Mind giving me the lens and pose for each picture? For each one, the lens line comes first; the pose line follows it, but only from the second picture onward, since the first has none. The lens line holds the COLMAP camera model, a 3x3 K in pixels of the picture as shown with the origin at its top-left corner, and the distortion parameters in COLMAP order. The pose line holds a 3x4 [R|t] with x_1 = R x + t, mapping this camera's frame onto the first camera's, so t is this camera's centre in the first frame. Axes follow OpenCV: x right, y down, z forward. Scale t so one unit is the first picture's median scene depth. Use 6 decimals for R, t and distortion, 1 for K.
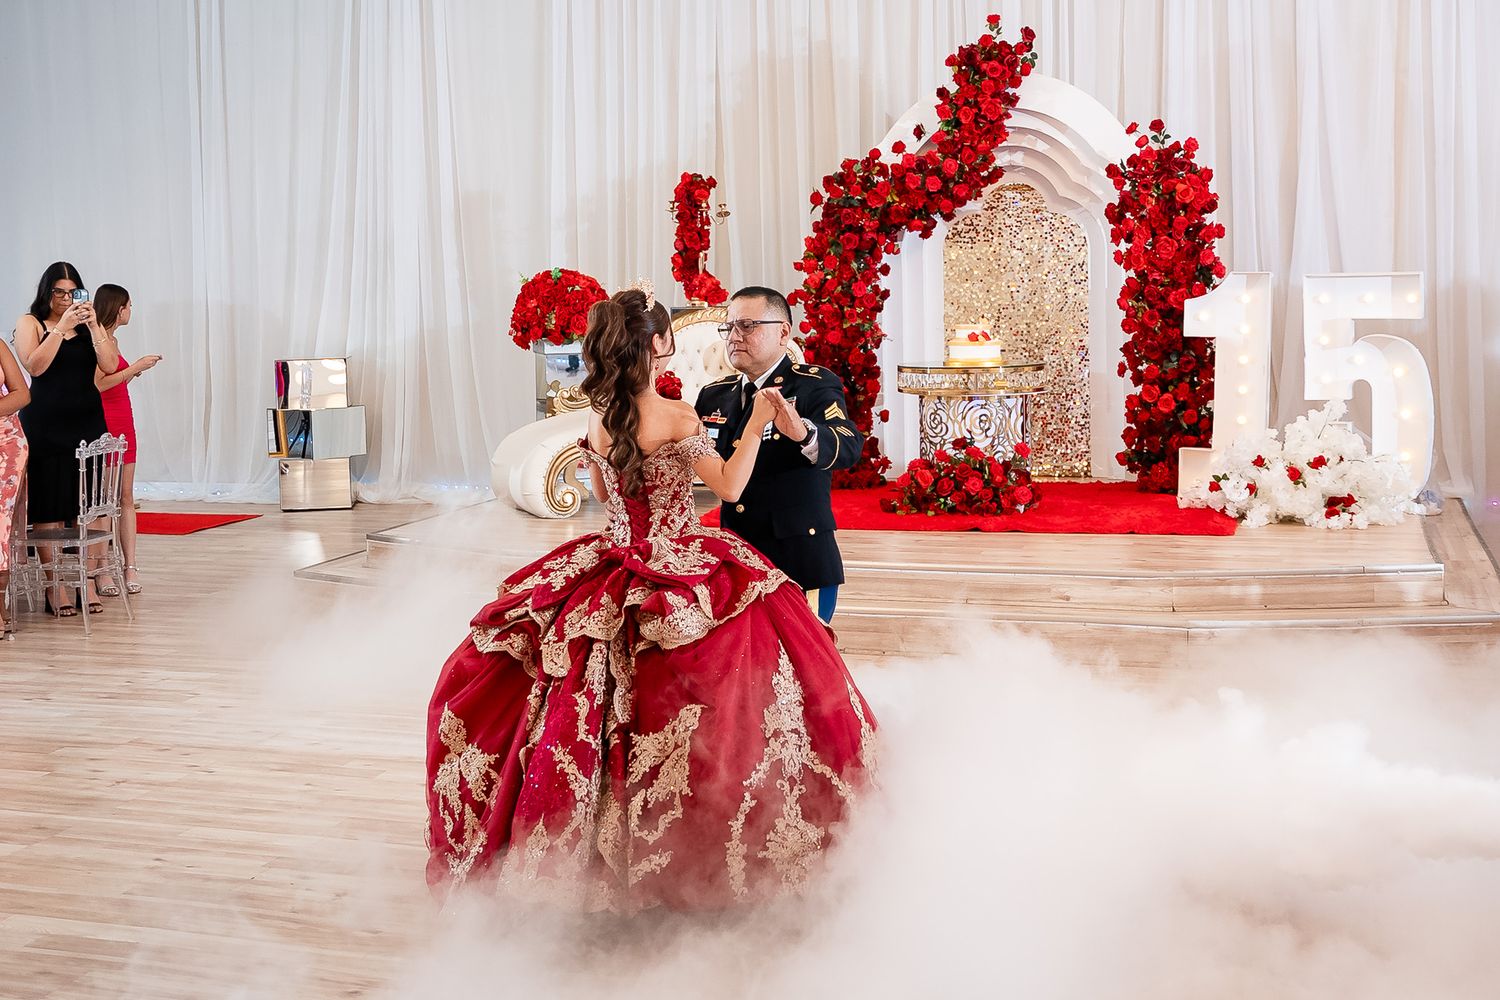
lens RADIAL K [[1853.8, 0, 734.1], [0, 1853.8, 384.9], [0, 0, 1]] dist [-0.013937, 0.000000]
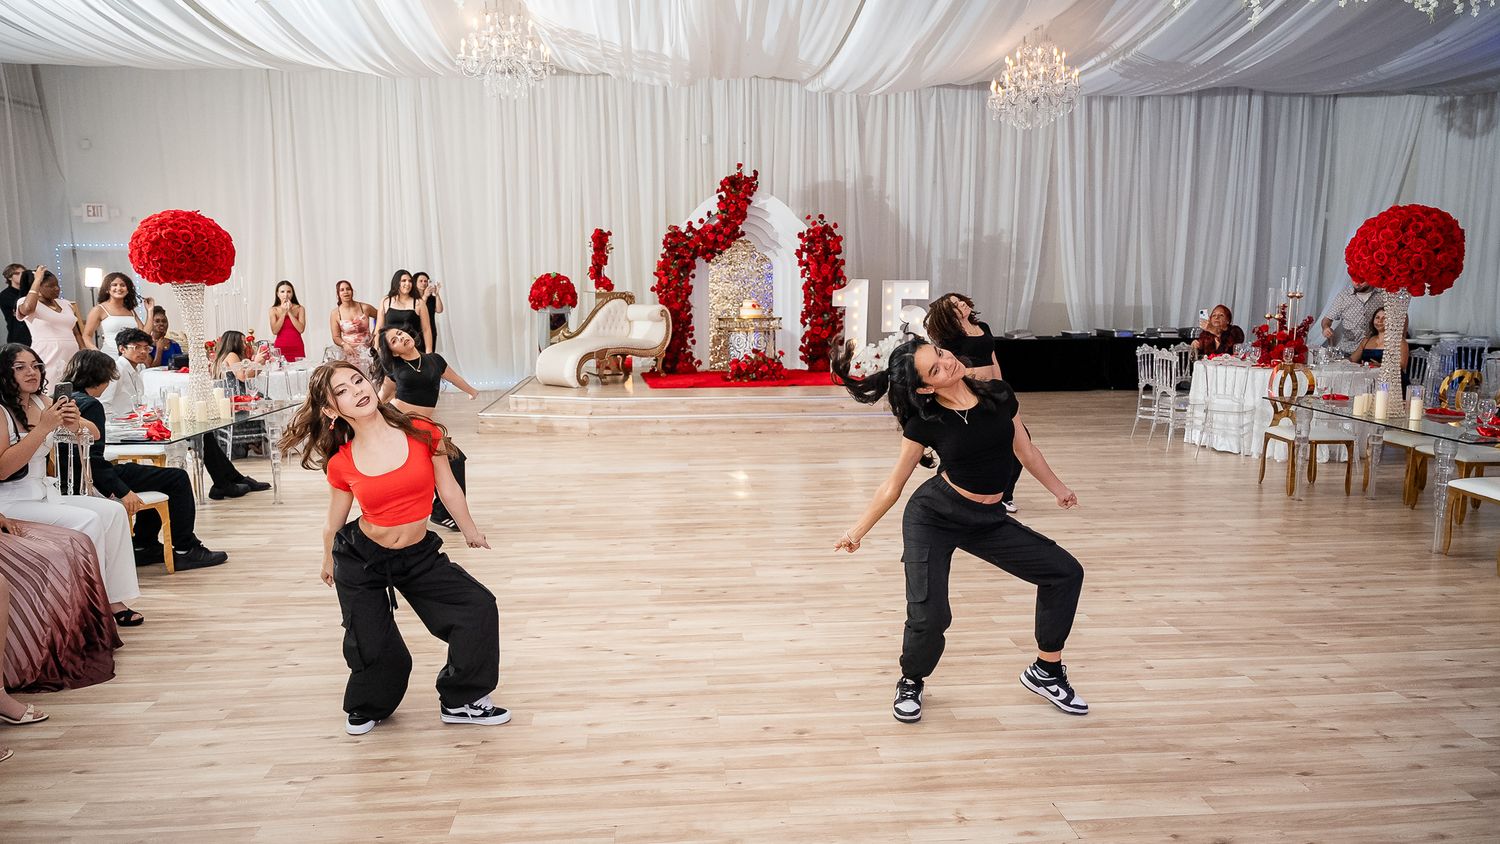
lens RADIAL K [[1005.5, 0, 745.4], [0, 1005.5, 420.6], [0, 0, 1]] dist [-0.001488, -0.007725]
pose [[0.914881, -0.037343, 0.401994, -0.360980], [0.008644, 0.997297, 0.072971, 0.023720], [-0.403632, -0.063285, 0.912730, -0.141580]]
